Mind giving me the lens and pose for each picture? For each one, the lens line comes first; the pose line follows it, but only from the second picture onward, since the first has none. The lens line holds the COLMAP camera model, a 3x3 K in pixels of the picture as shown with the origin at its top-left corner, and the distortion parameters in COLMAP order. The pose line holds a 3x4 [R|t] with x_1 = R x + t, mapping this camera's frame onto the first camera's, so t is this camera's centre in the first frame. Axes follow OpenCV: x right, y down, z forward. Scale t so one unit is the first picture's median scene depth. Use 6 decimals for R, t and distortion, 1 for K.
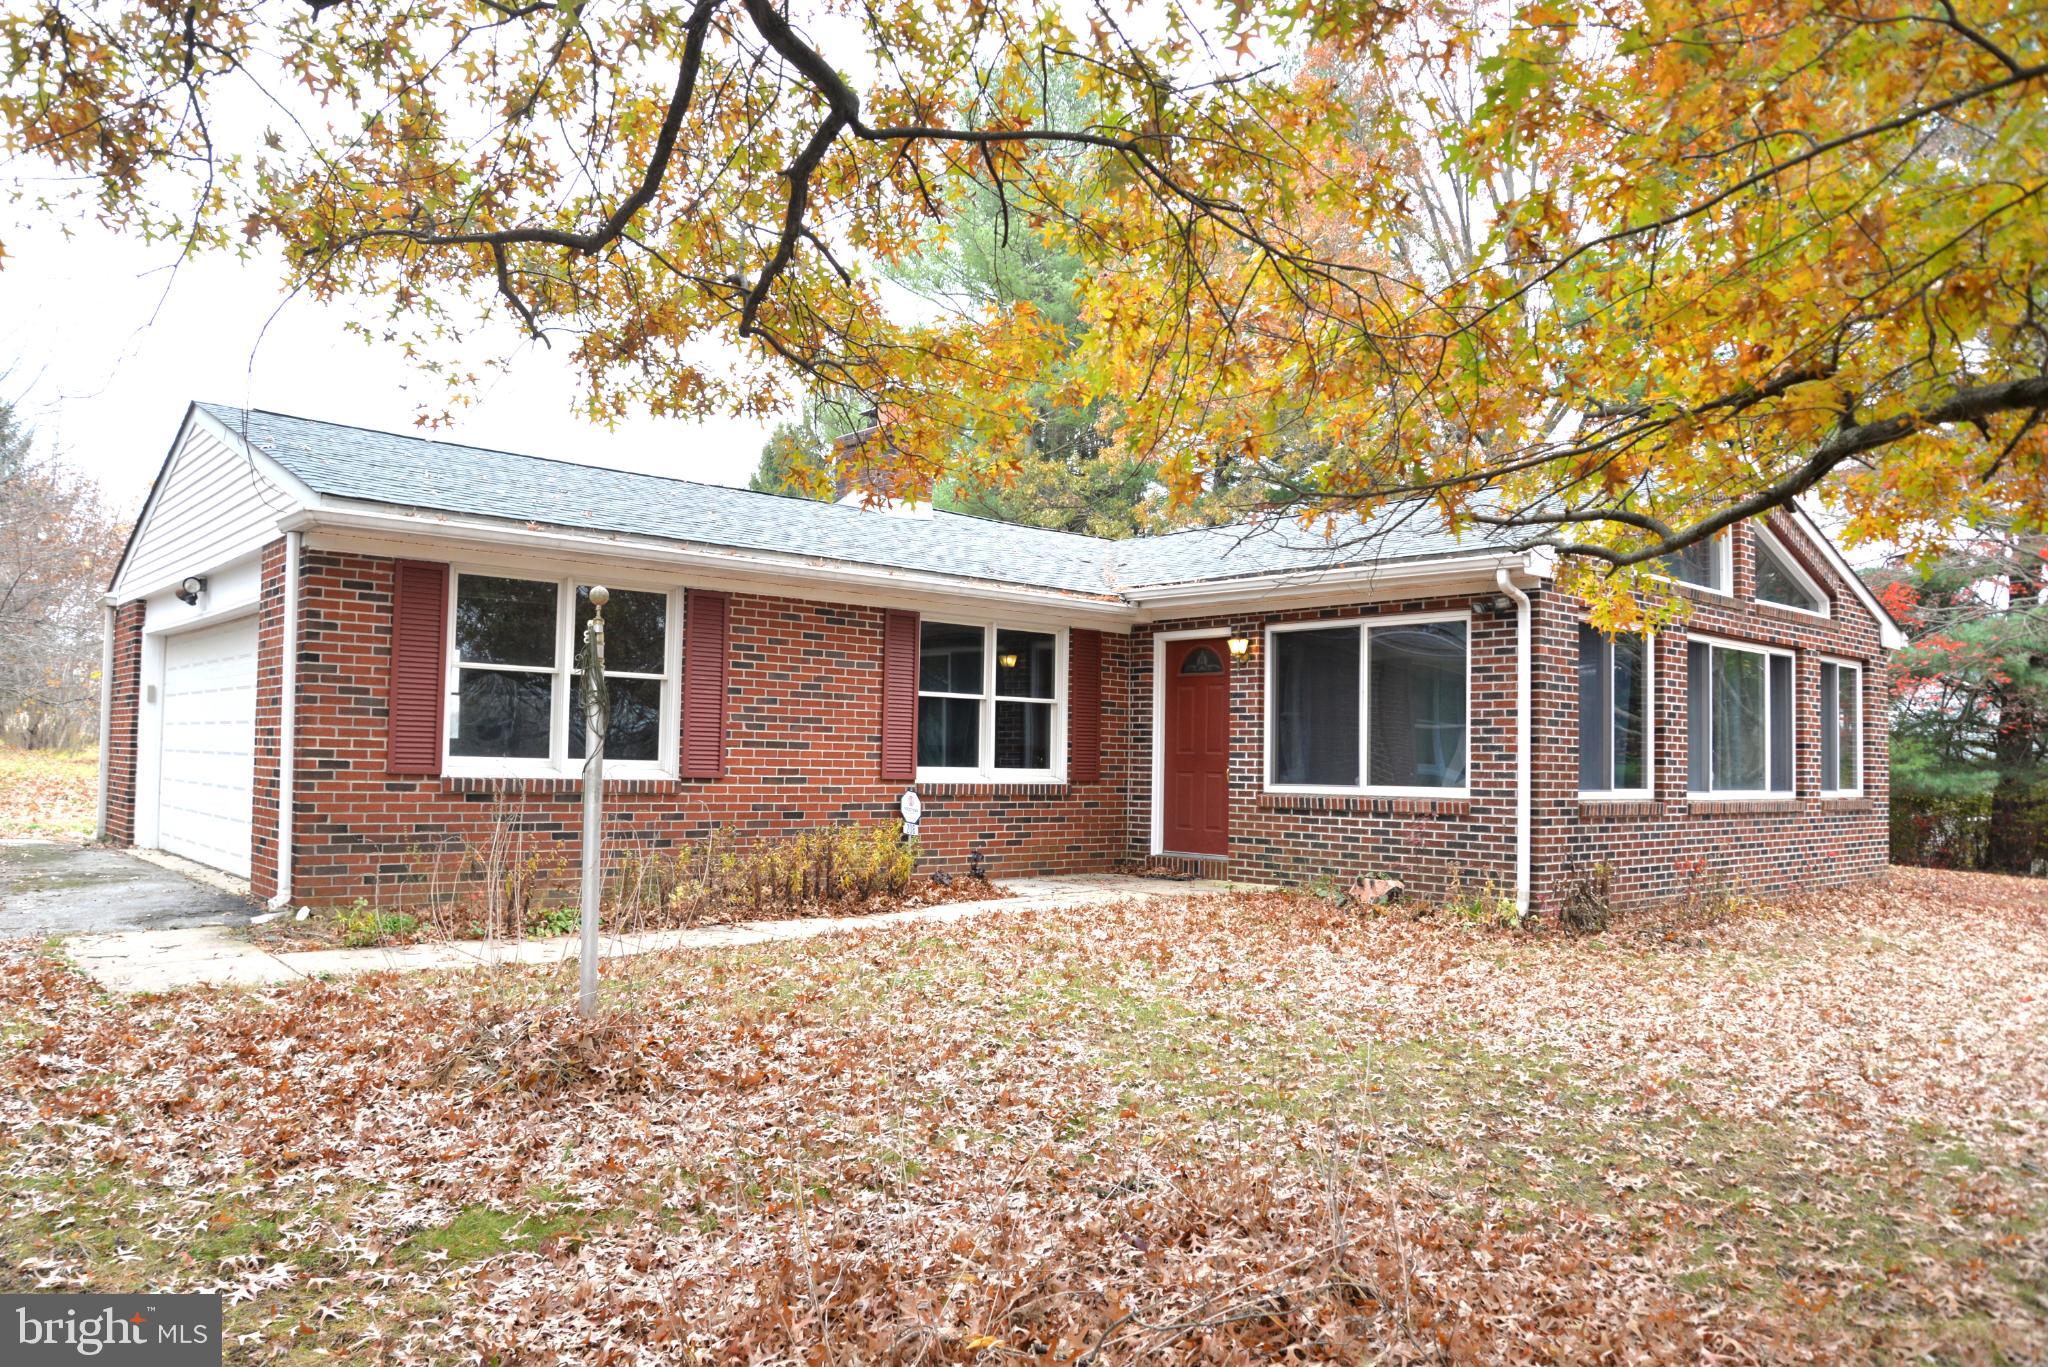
lens RADIAL K [[1424.0, 0, 1024.0], [0, 1424.0, 683.5], [0, 0, 1]] dist [-0.094778, 0.068983]
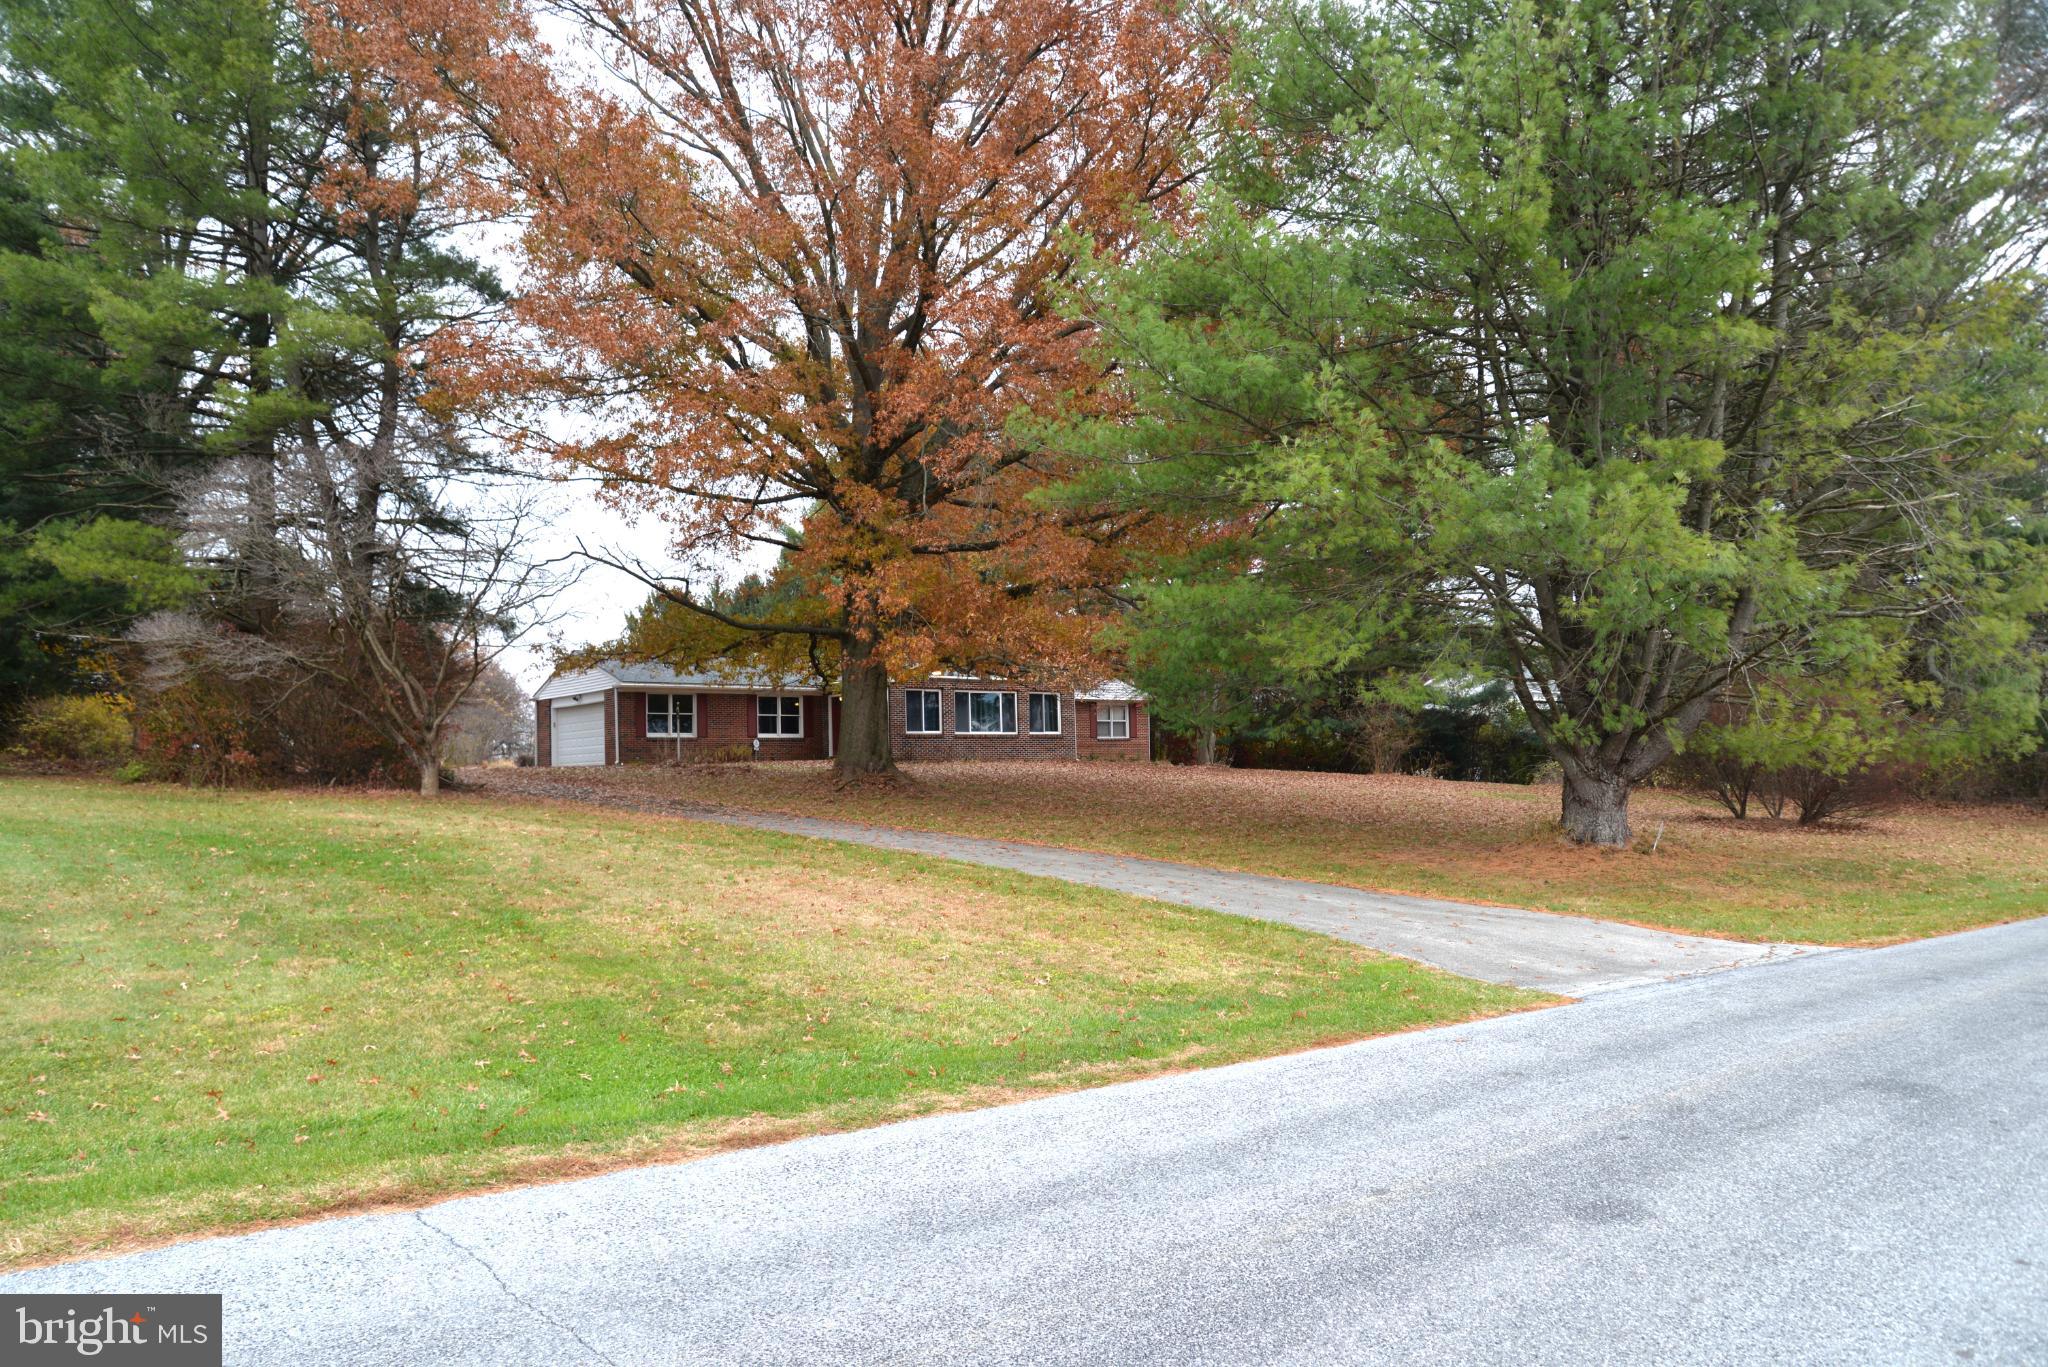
lens RADIAL K [[1424.0, 0, 1024.0], [0, 1424.0, 683.5], [0, 0, 1]] dist [-0.094778, 0.068983]
pose [[0.997842, -0.047018, -0.045826, 0.874071], [0.046540, 0.998851, -0.011454, -0.000911], [0.046312, 0.009297, 0.998884, -2.996601]]
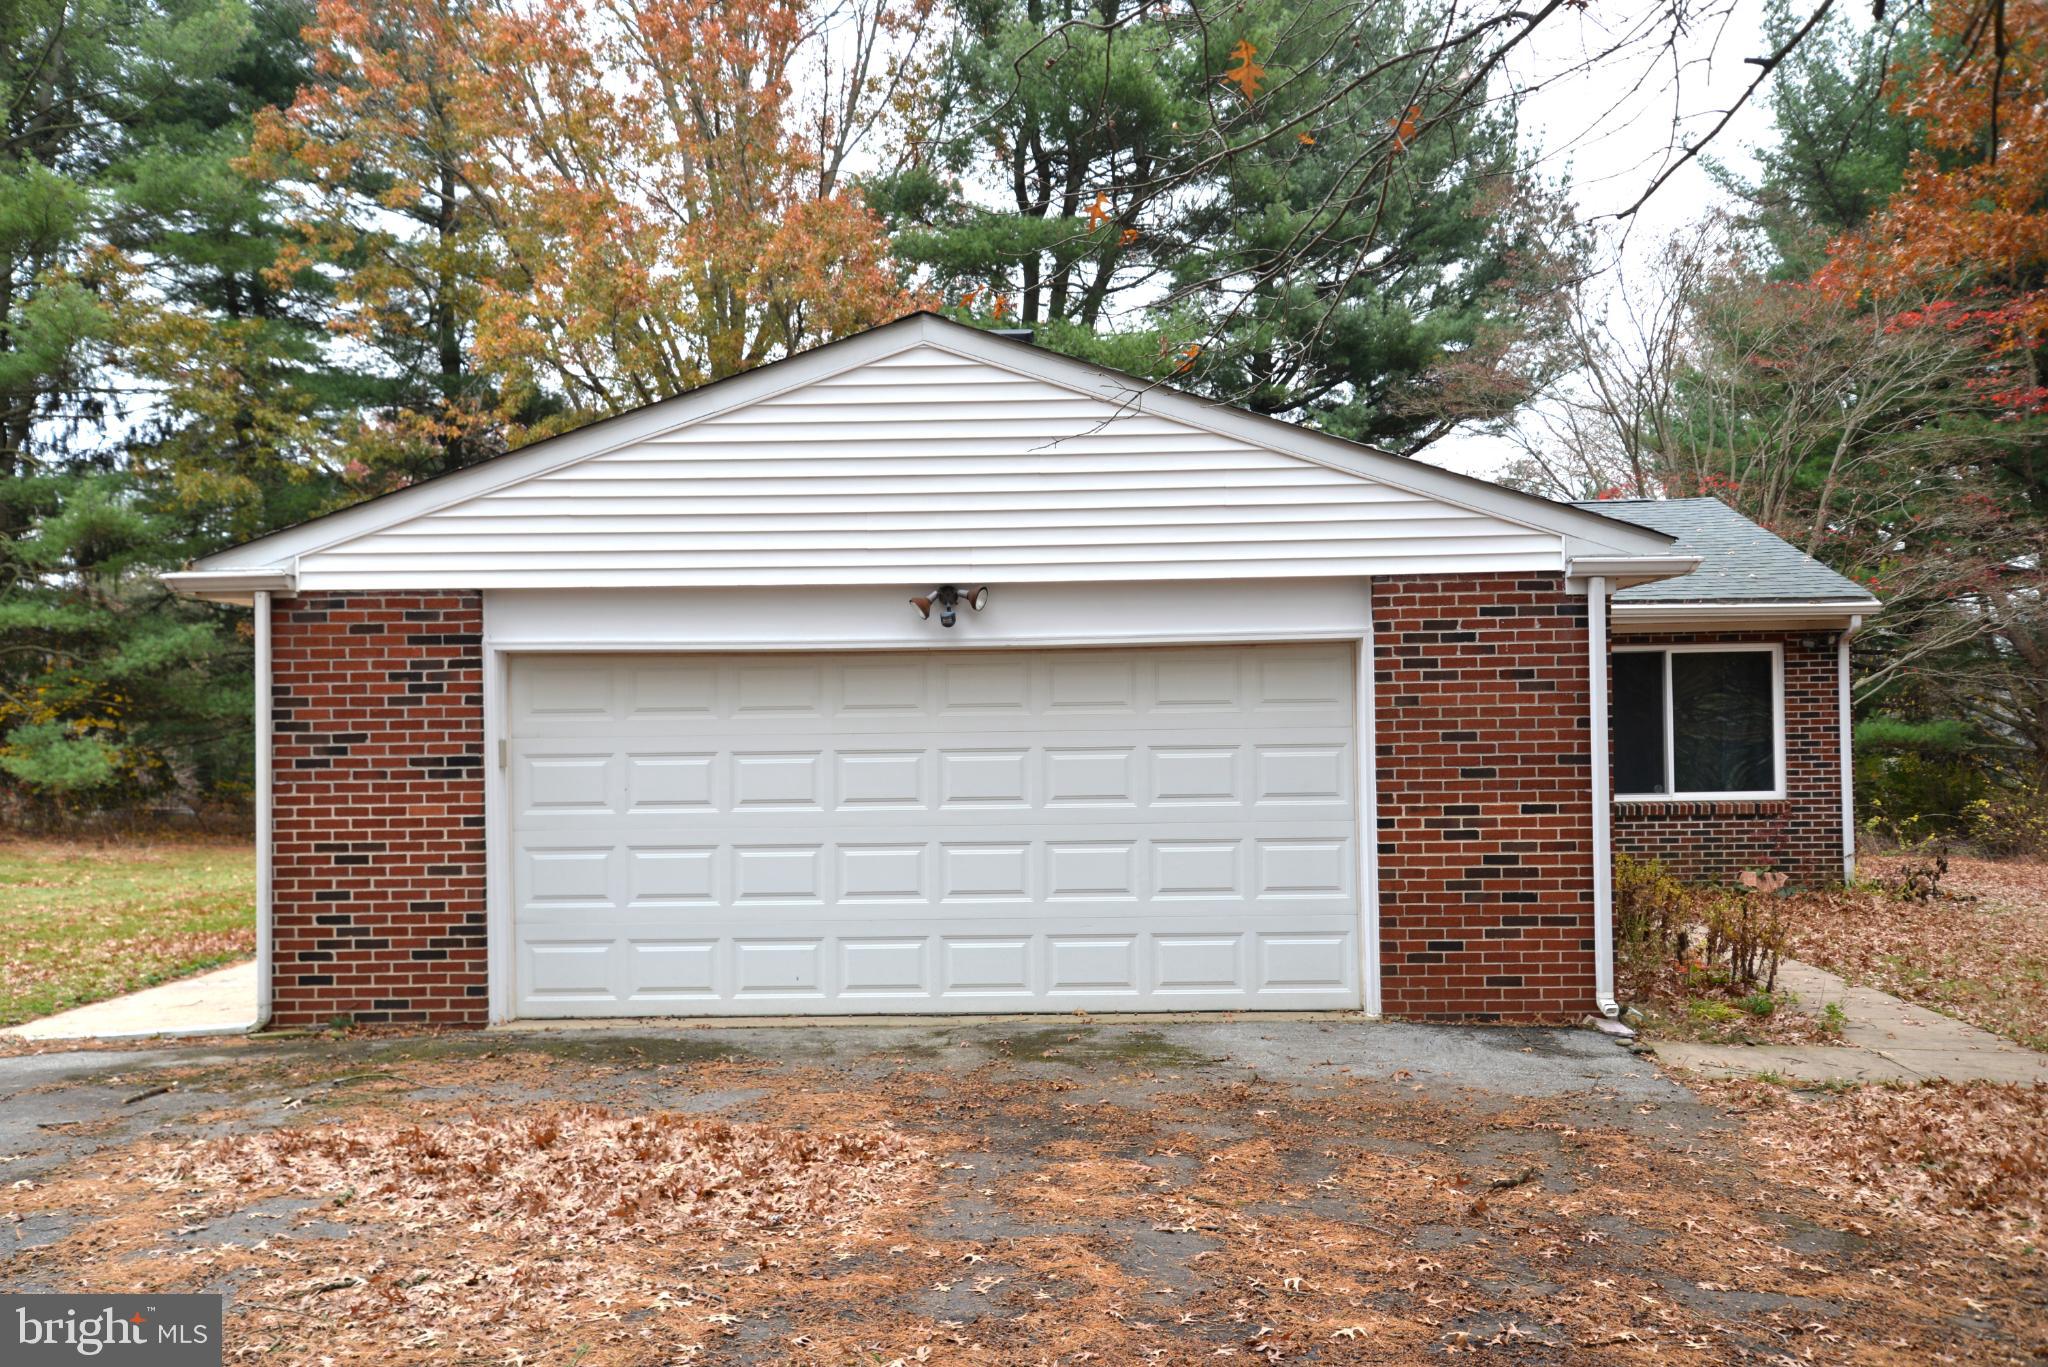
lens RADIAL K [[1859.9, 0, 1024.0], [0, 1859.9, 683.5], [0, 0, 1]] dist [0.051528, 0.002889]
pose [[0.681973, -0.015042, 0.731223, -1.207924], [-0.011124, 0.999460, 0.030934, -0.056002], [-0.731293, -0.029230, 0.681437, 0.356600]]
